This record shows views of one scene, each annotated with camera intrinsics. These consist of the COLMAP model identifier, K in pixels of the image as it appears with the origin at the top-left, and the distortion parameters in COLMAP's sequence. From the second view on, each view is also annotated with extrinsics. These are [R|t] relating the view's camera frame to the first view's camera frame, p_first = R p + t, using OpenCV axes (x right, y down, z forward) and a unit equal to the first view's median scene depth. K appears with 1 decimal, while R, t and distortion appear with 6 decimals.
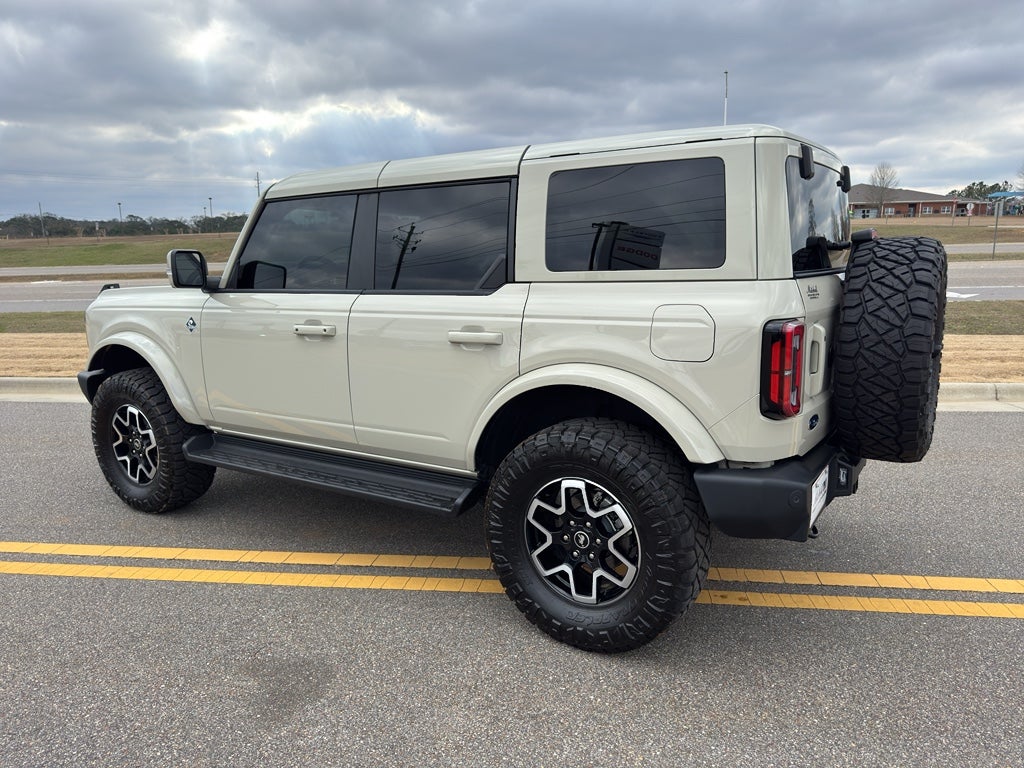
lens RADIAL K [[748.2, 0, 523.2], [0, 748.2, 384.5], [0, 0, 1]] dist [0.047730, -0.057323]
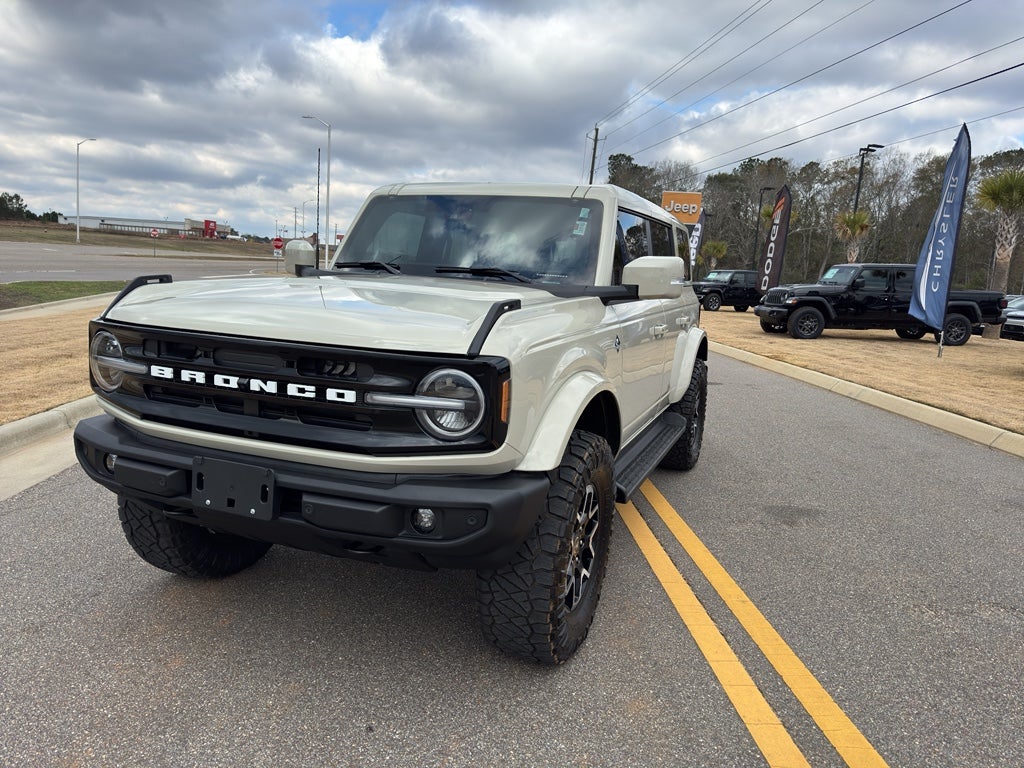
lens RADIAL K [[748.2, 0, 523.2], [0, 748.2, 384.5], [0, 0, 1]] dist [0.047730, -0.057323]
pose [[-0.246411, -0.140115, 0.958983, -1.638268], [0.122289, 0.977091, 0.174182, -0.263507], [-0.961419, 0.160194, -0.223632, 1.752489]]
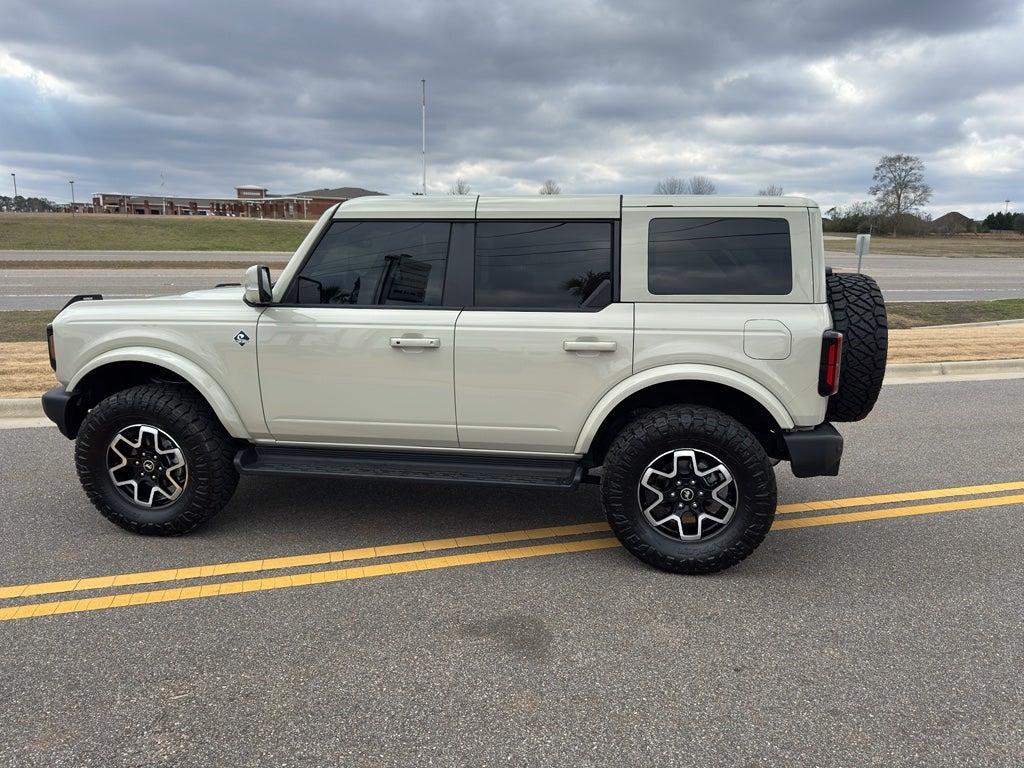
lens RADIAL K [[739.7, 0, 536.5], [0, 739.7, 403.4], [0, 0, 1]] dist [0.017227, -0.006658]
pose [[0.901316, -0.057979, 0.429265, -0.689433], [0.045526, 0.998193, 0.039231, -0.020180], [-0.430763, -0.015817, 0.902326, -0.080462]]
